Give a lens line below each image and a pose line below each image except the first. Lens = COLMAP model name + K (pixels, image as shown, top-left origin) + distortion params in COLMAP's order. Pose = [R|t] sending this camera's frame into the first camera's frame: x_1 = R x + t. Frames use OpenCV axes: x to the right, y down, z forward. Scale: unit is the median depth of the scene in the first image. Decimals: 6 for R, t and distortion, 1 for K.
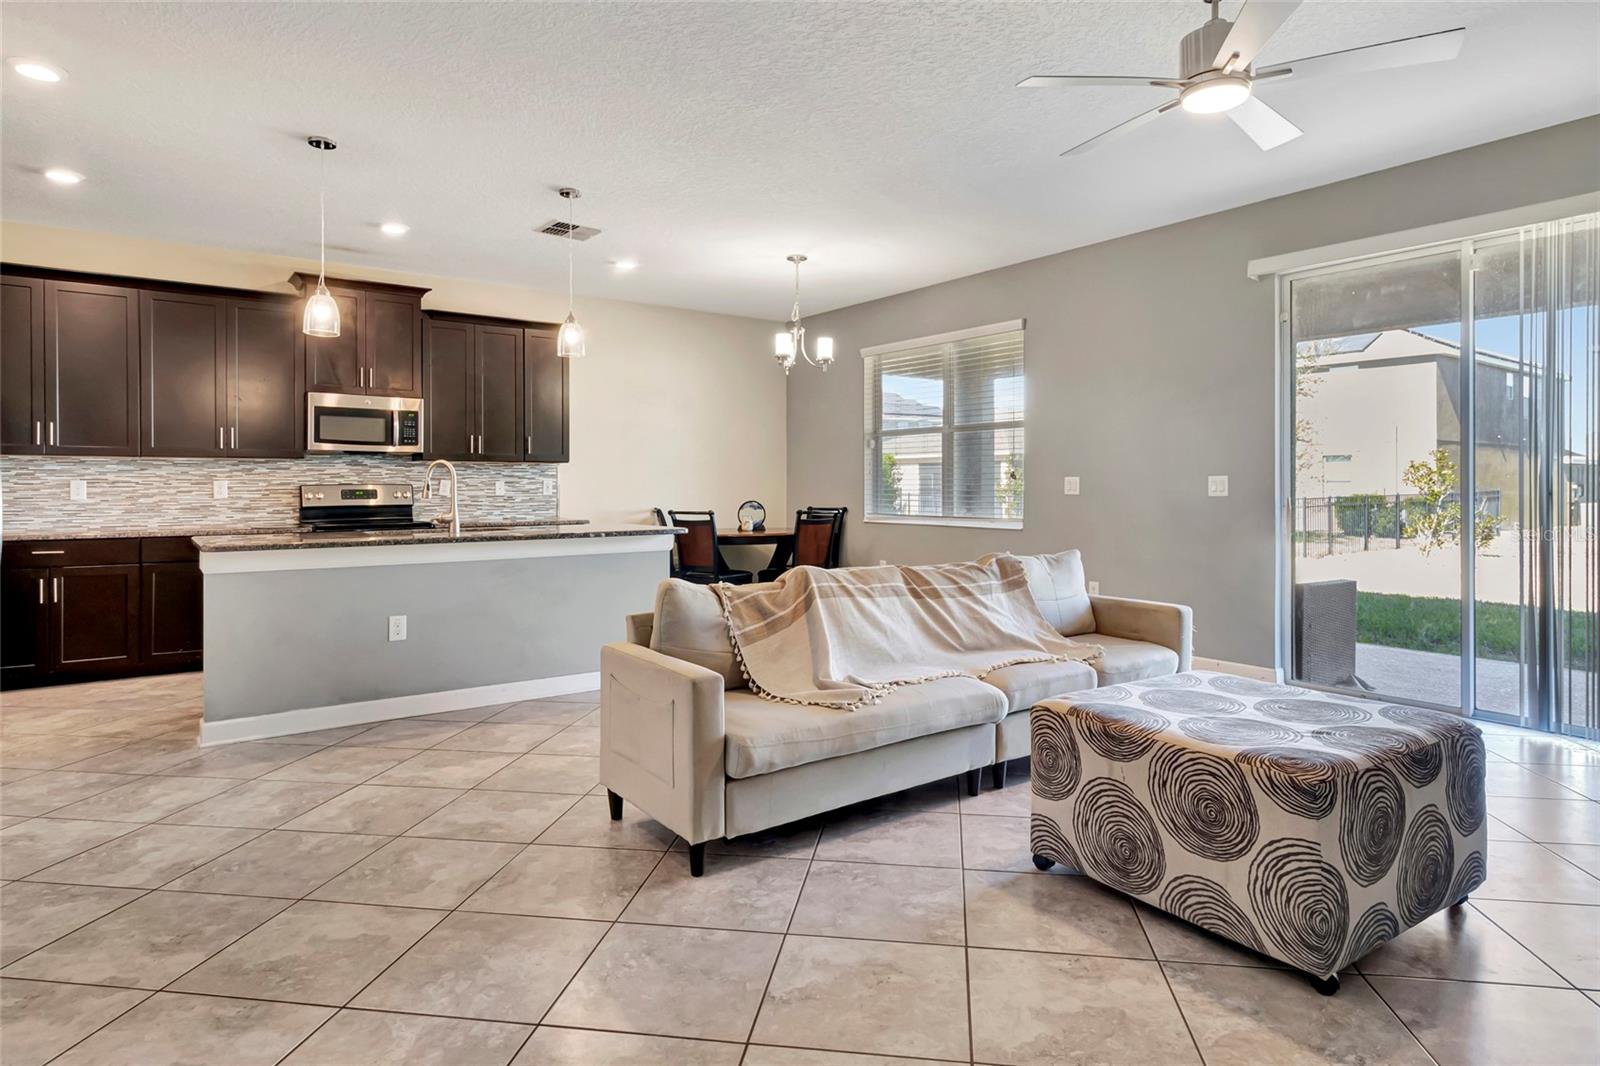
lens RADIAL K [[894.6, 0, 828.7], [0, 894.6, 487.9], [0, 0, 1]] dist [0.000571, -0.000001]
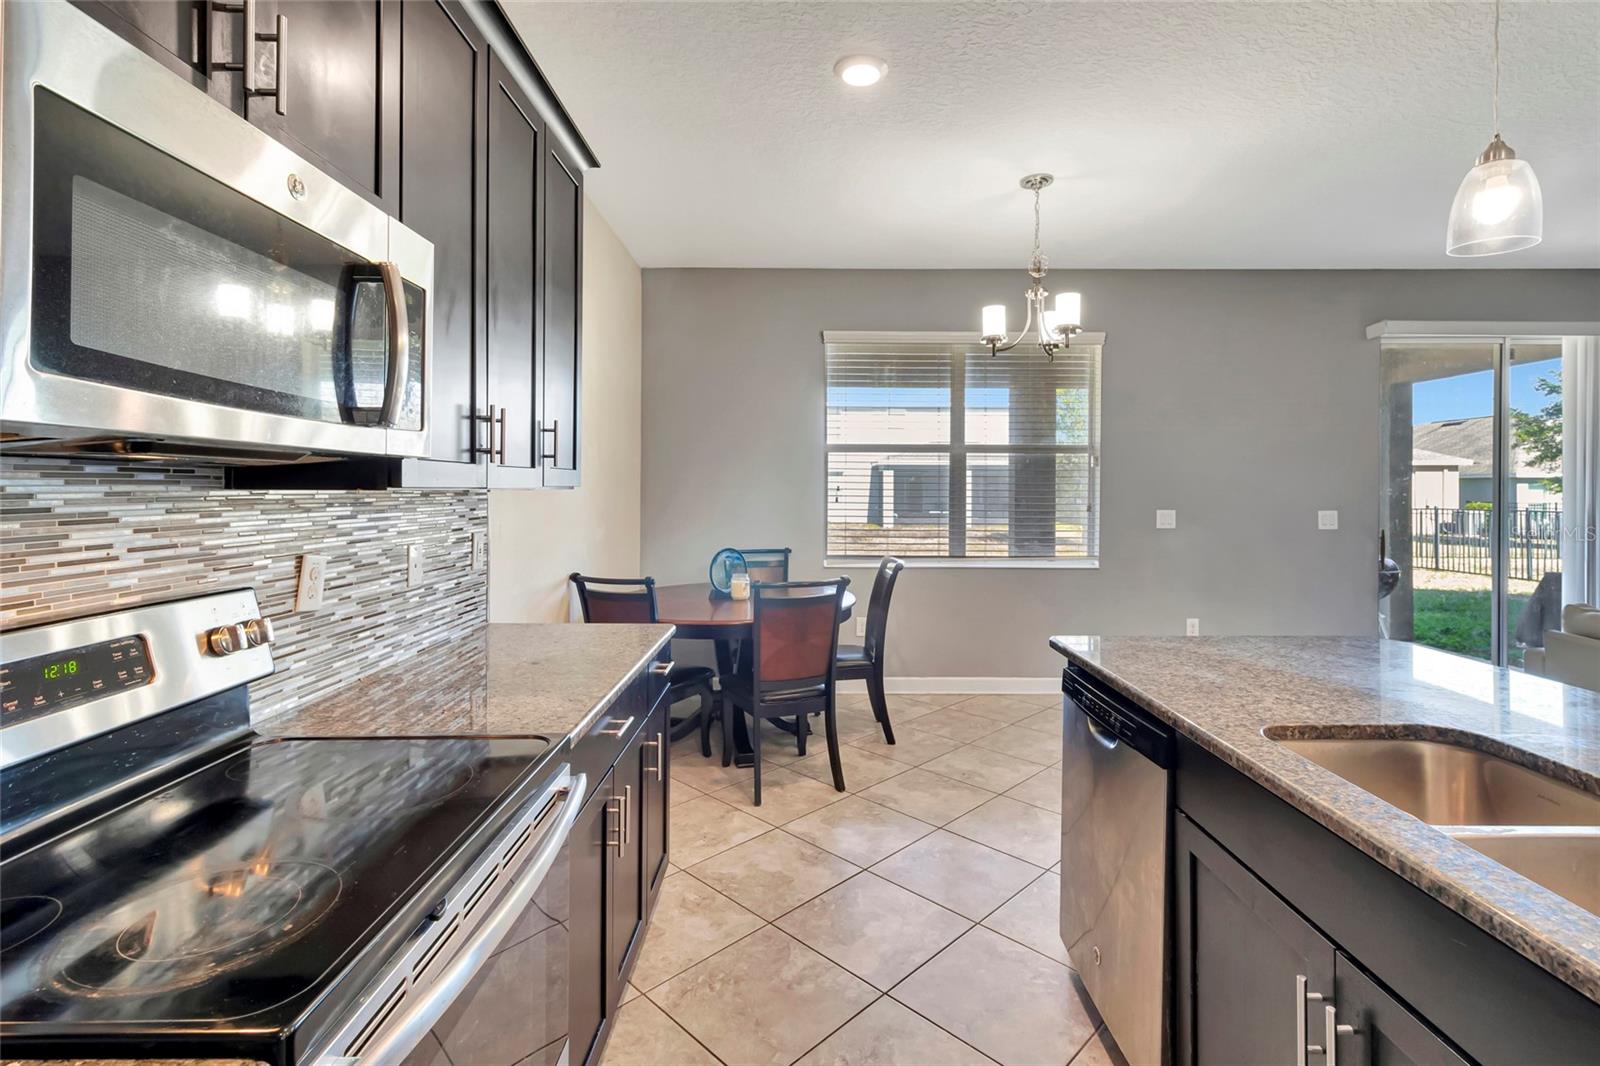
lens RADIAL K [[737.2, 0, 799.8], [0, 737.2, 488.2], [0, 0, 1]] dist [0.001136, 0.000302]
pose [[0.608125, 0.003257, 0.793835, -0.556187], [-0.001305, 0.999994, -0.003103, -0.030891], [-0.793840, 0.000851, 0.608126, 0.798356]]
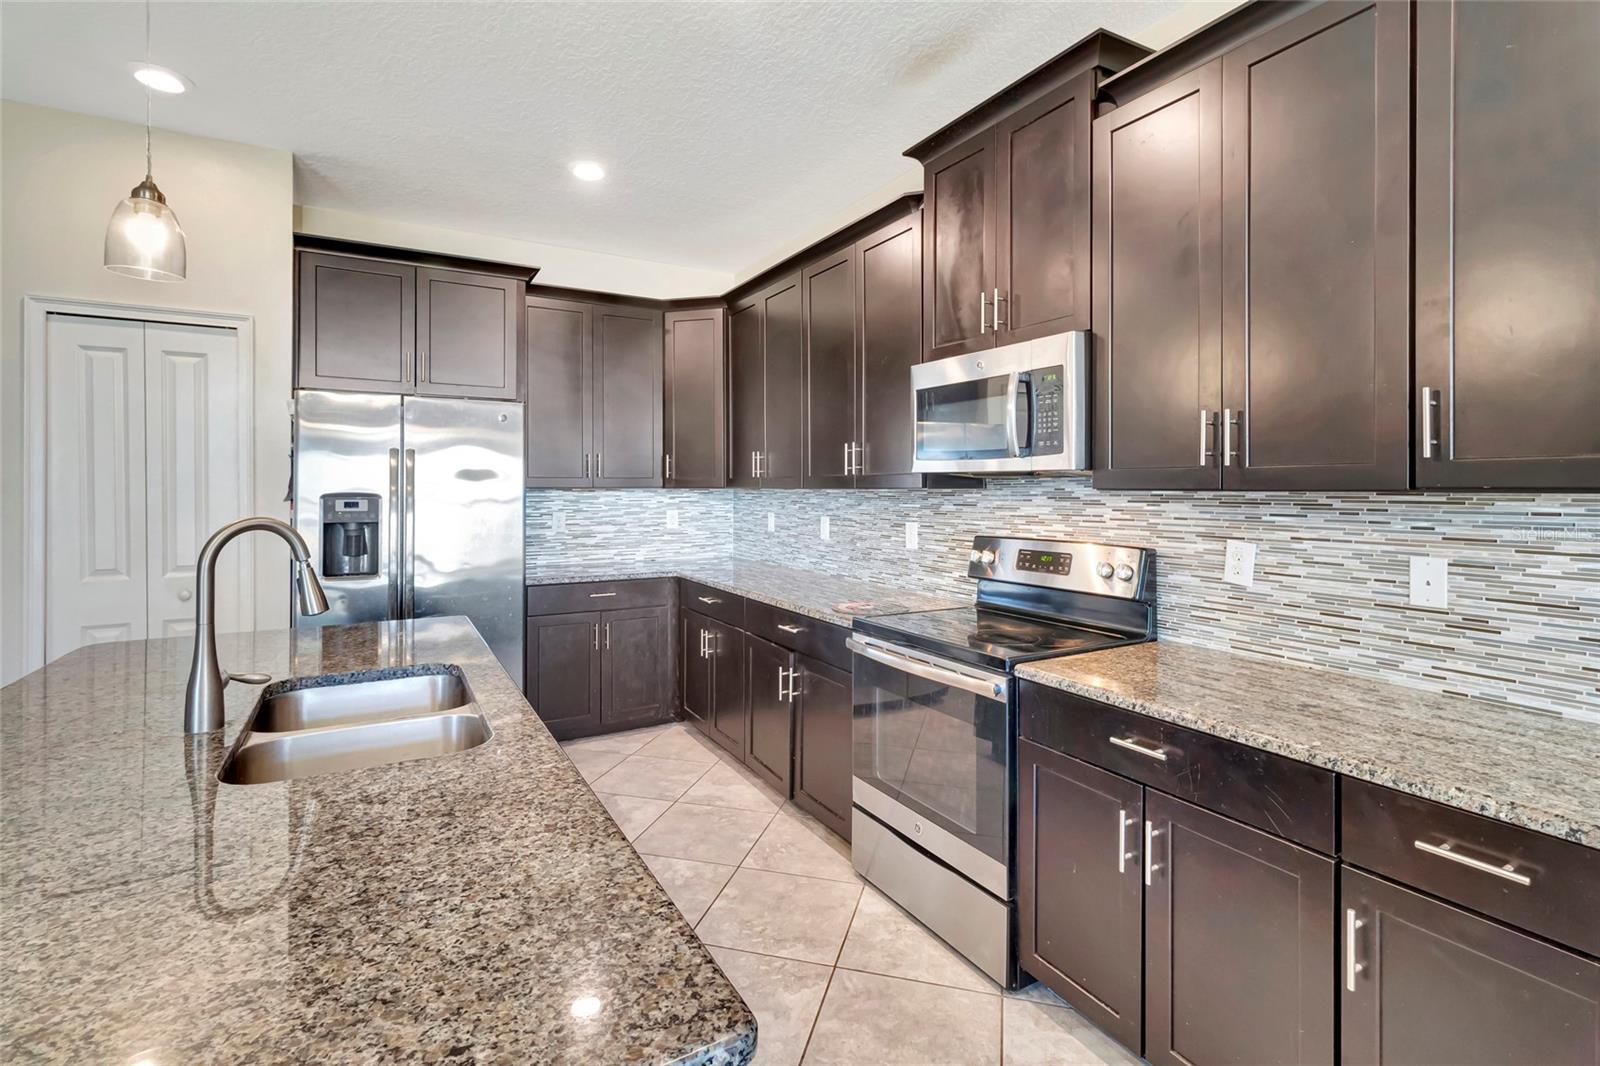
lens RADIAL K [[737.2, 0, 799.8], [0, 737.2, 488.2], [0, 0, 1]] dist [0.001136, 0.000302]
pose [[-0.122415, 0.005497, -0.992464, -0.126590], [0.000324, 0.999985, 0.005499, -0.033800], [0.992479, 0.000352, -0.122415, 0.926996]]
